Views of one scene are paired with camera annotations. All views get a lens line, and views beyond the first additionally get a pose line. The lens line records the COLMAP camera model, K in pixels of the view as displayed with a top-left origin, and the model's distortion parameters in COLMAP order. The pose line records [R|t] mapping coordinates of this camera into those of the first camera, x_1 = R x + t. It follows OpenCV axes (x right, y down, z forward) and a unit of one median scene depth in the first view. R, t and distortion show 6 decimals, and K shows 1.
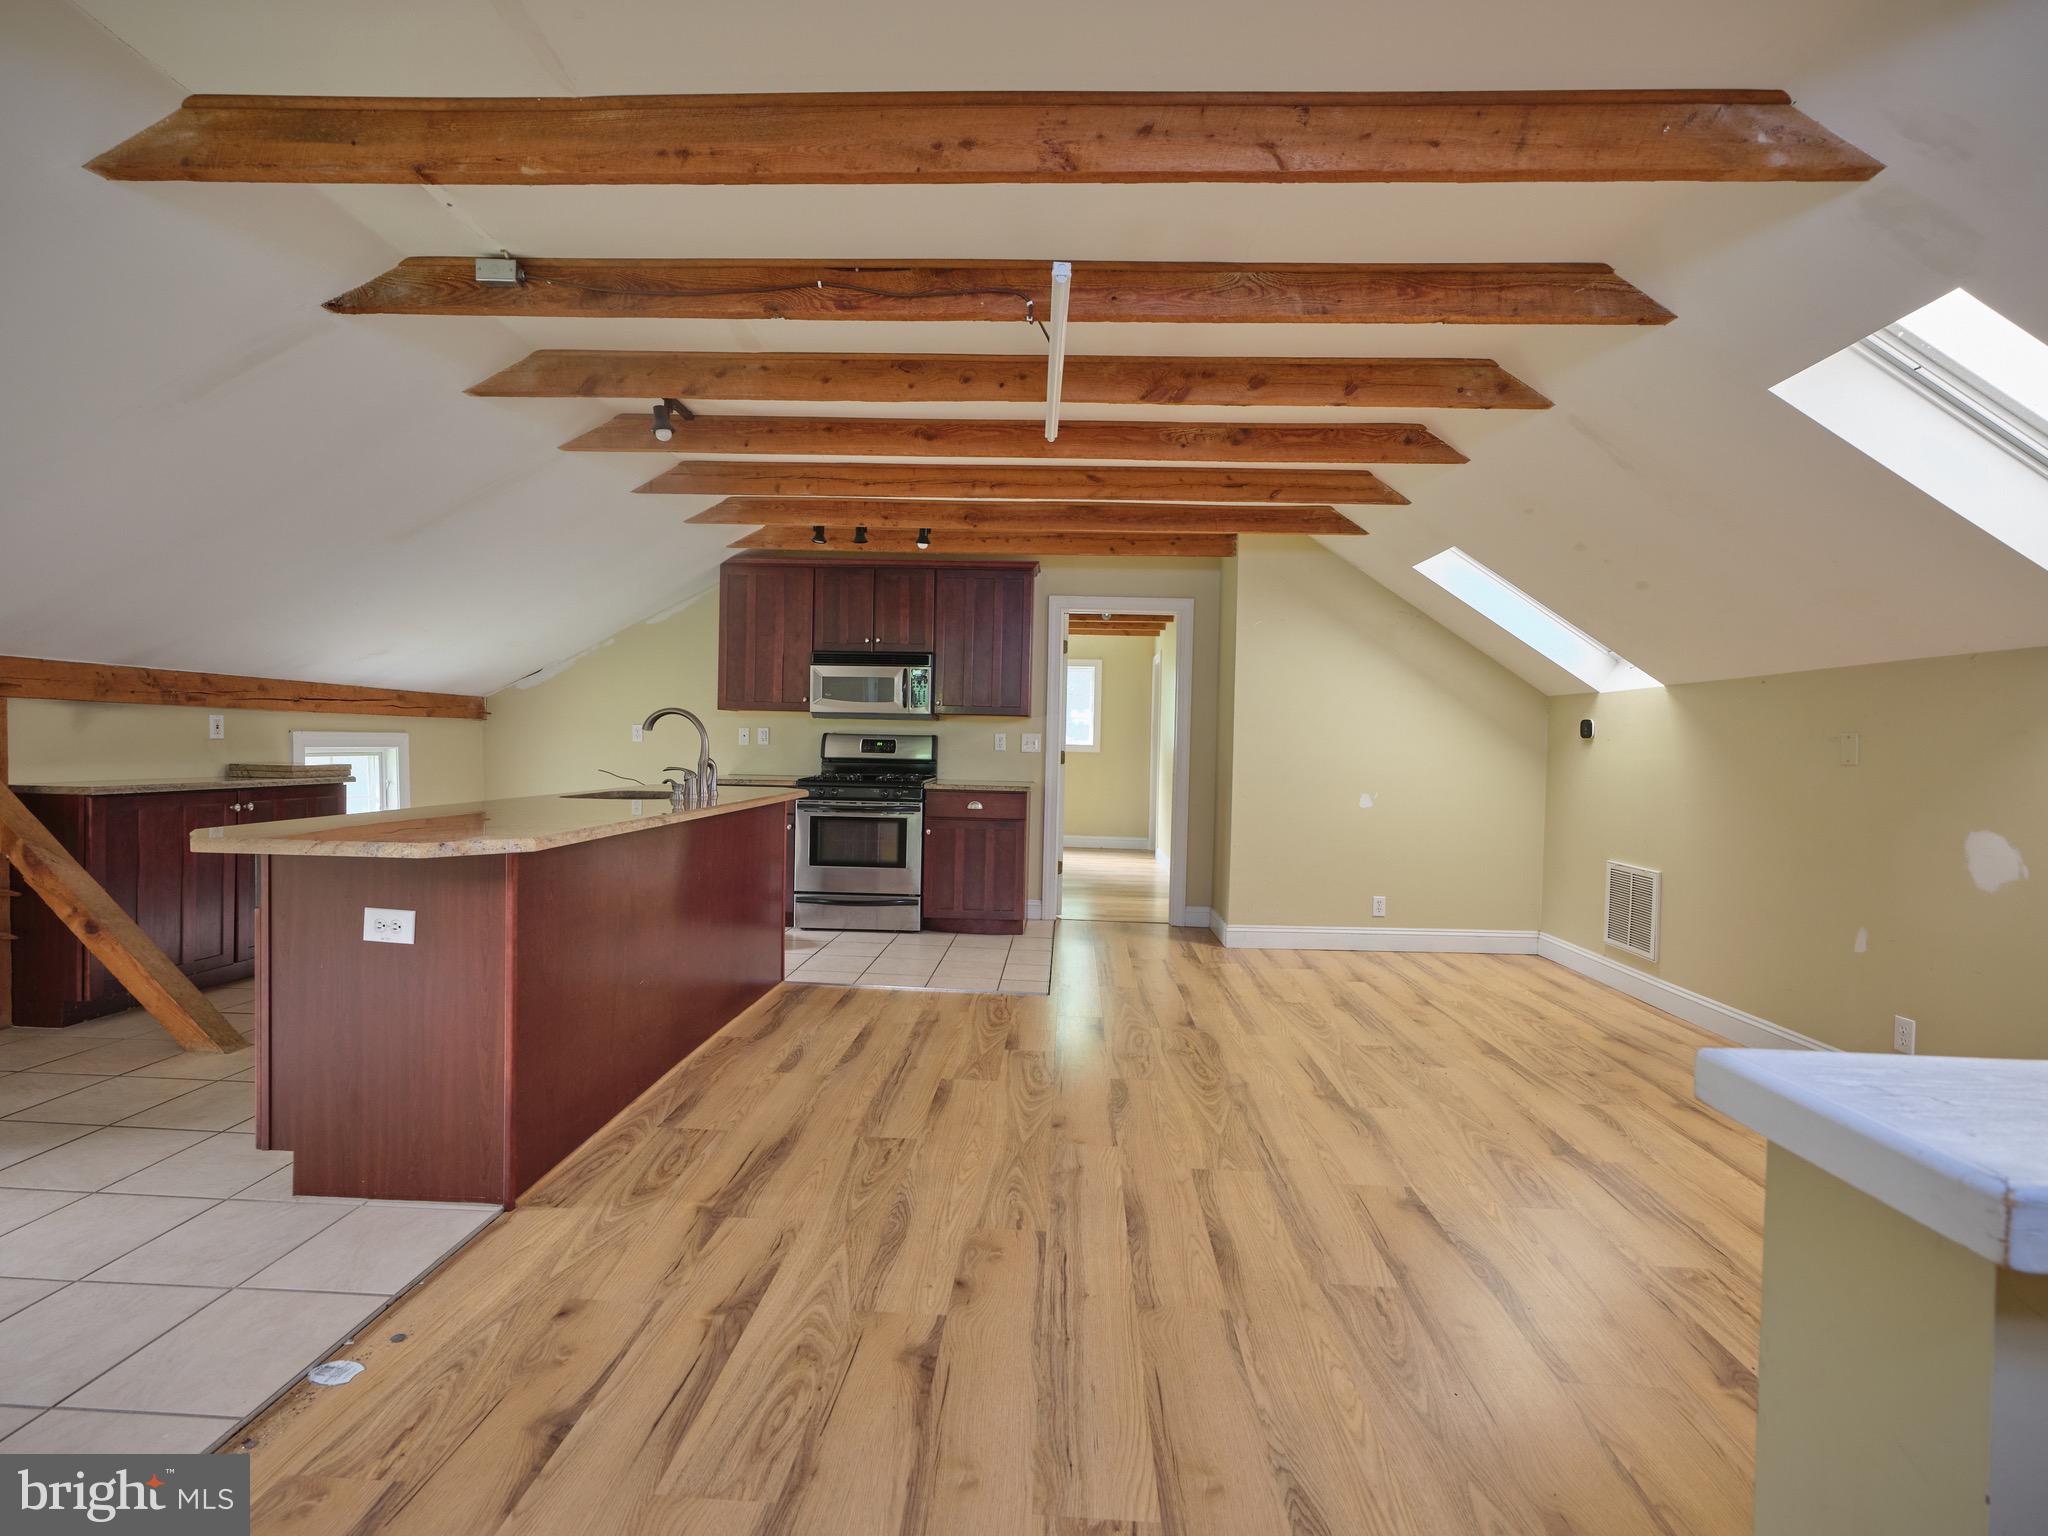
lens RADIAL K [[955.9, 0, 1028.2], [0, 955.9, 766.9], [0, 0, 1]] dist [0.000008, 0.000125]
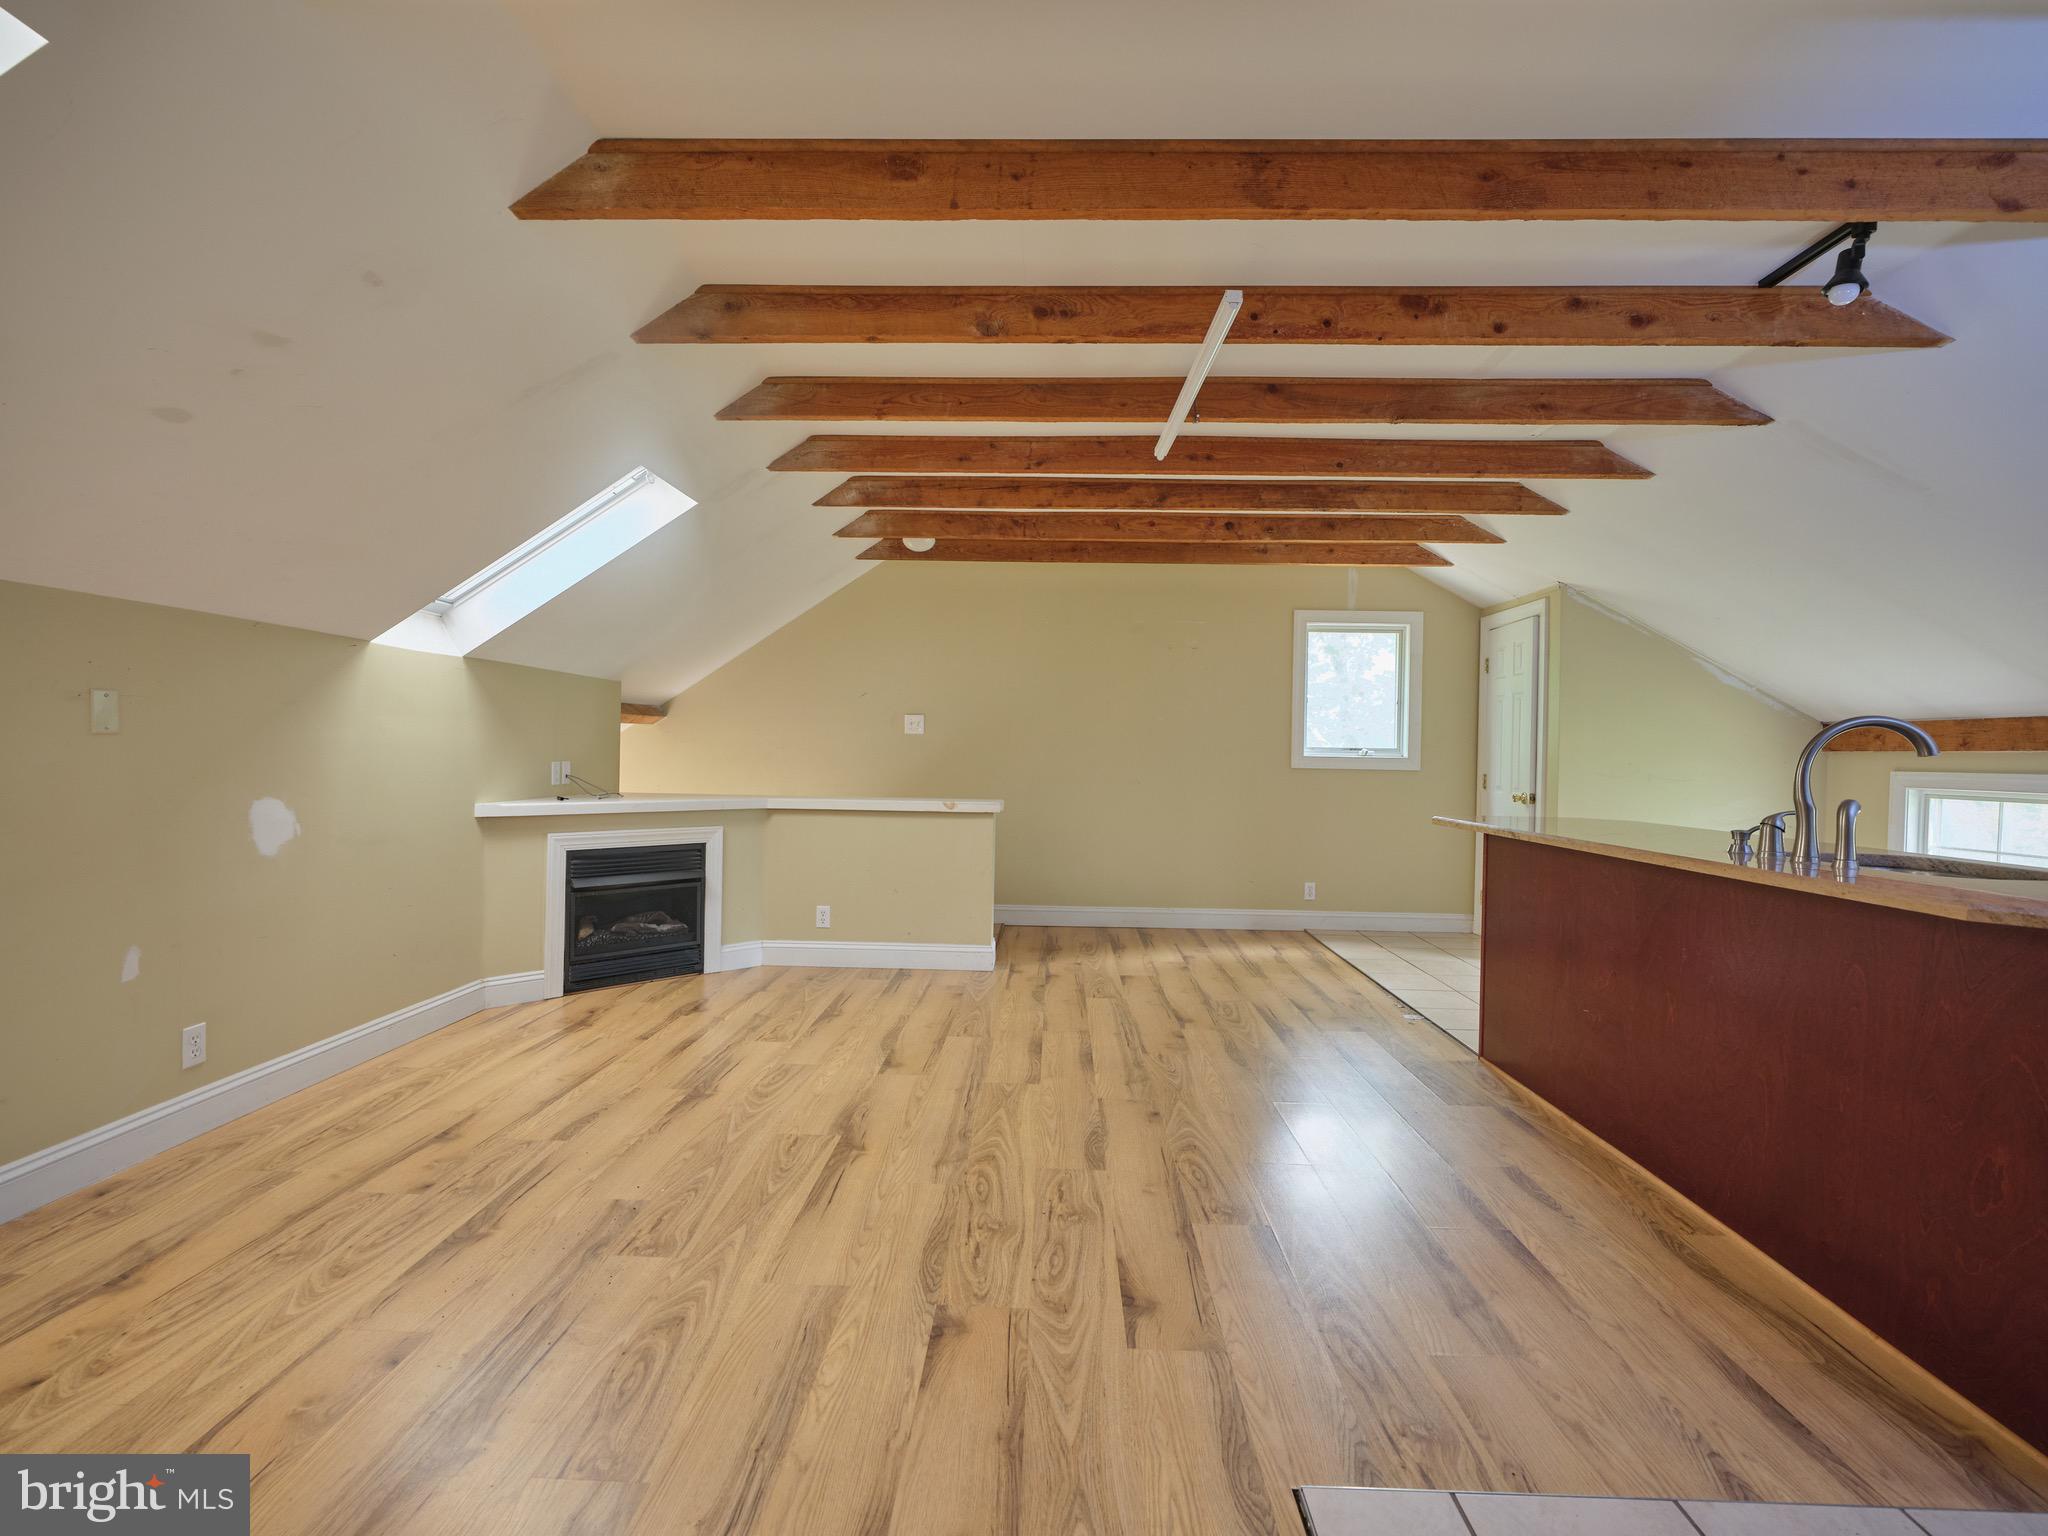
lens RADIAL K [[955.9, 0, 1024.6], [0, 955.9, 763.0], [0, 0, 1]] dist [0.000008, 0.000125]
pose [[-0.999055, -0.041754, -0.012083, 0.197568], [-0.042136, 0.998556, 0.033316, -0.038188], [0.010674, 0.033794, -0.999372, 1.989862]]
